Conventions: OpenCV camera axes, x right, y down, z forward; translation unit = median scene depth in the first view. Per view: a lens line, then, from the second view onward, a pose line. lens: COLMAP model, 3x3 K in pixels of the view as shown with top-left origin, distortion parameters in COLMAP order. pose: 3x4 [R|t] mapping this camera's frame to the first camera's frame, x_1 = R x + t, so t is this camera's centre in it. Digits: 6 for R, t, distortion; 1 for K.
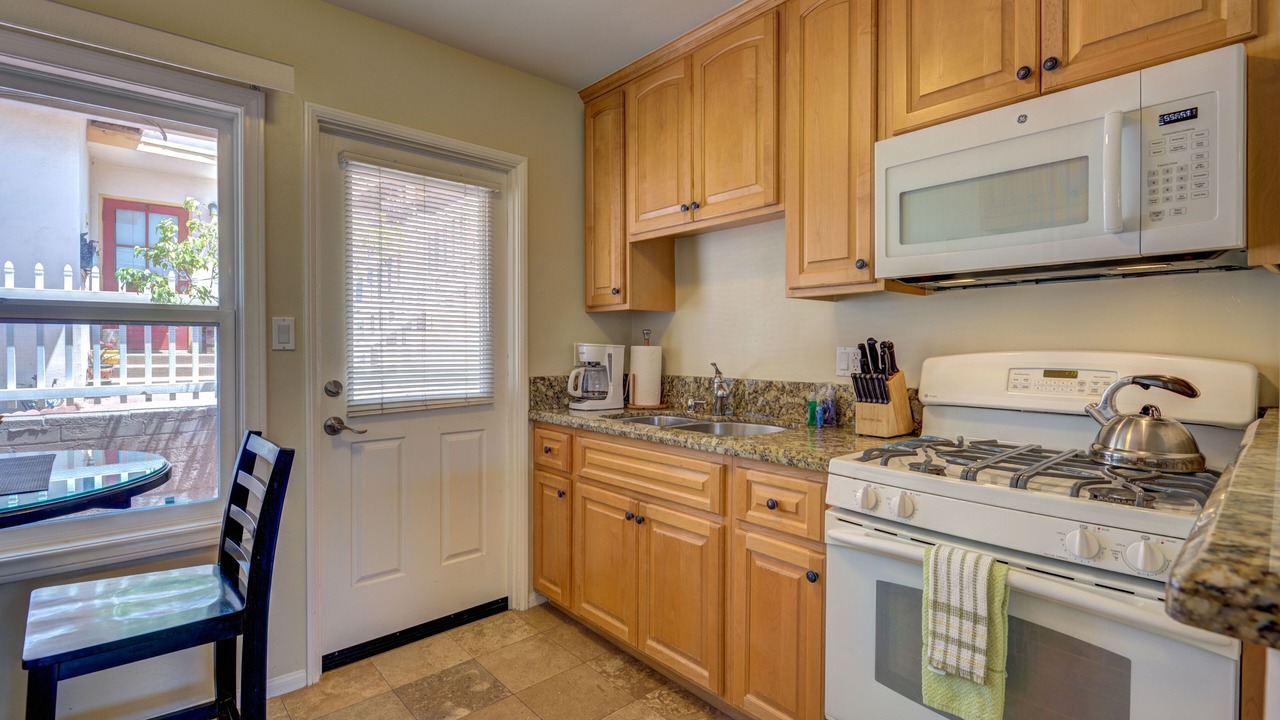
lens RADIAL K [[589.9, 0, 649.3], [0, 589.9, 357.2], [0, 0, 1]] dist [-0.003201, -0.000636]
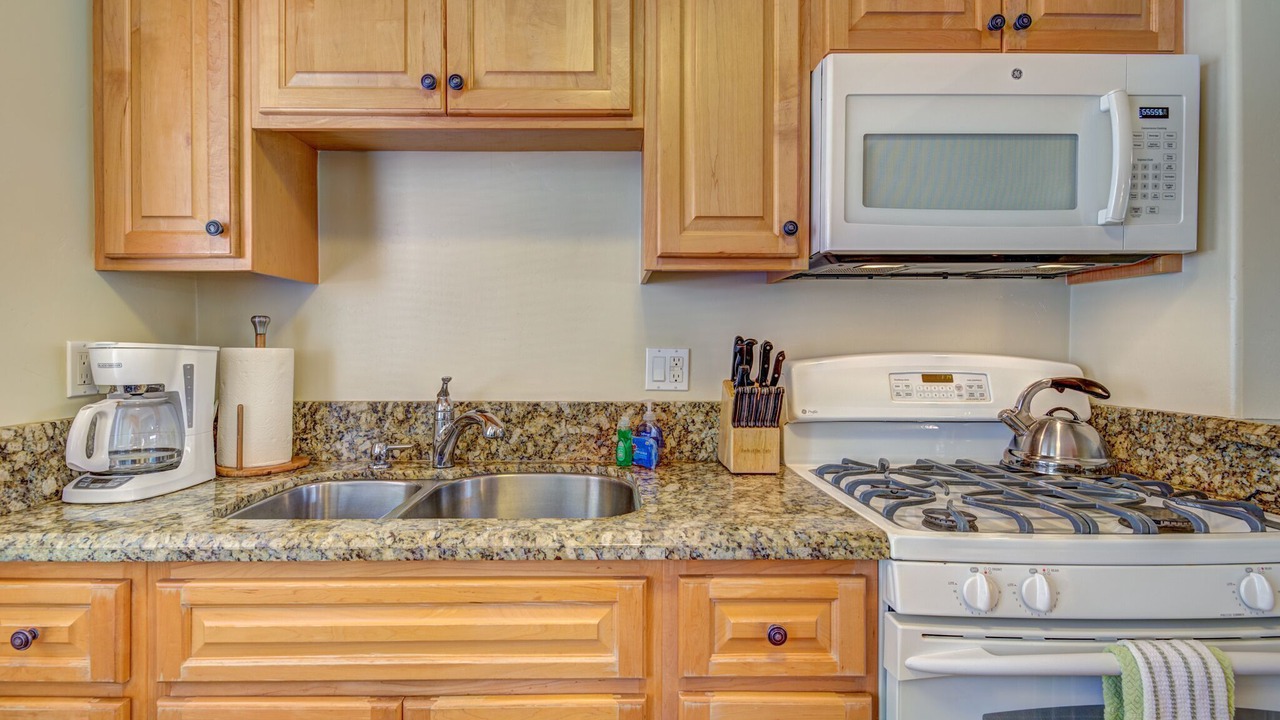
lens RADIAL K [[589.9, 0, 630.8], [0, 589.9, 347.8], [0, 0, 1]] dist [-0.003201, -0.000636]
pose [[0.663019, -0.002162, 0.748599, -0.209960], [0.013531, 0.999867, -0.009097, -0.011633], [-0.748480, 0.016161, 0.662960, 0.522272]]
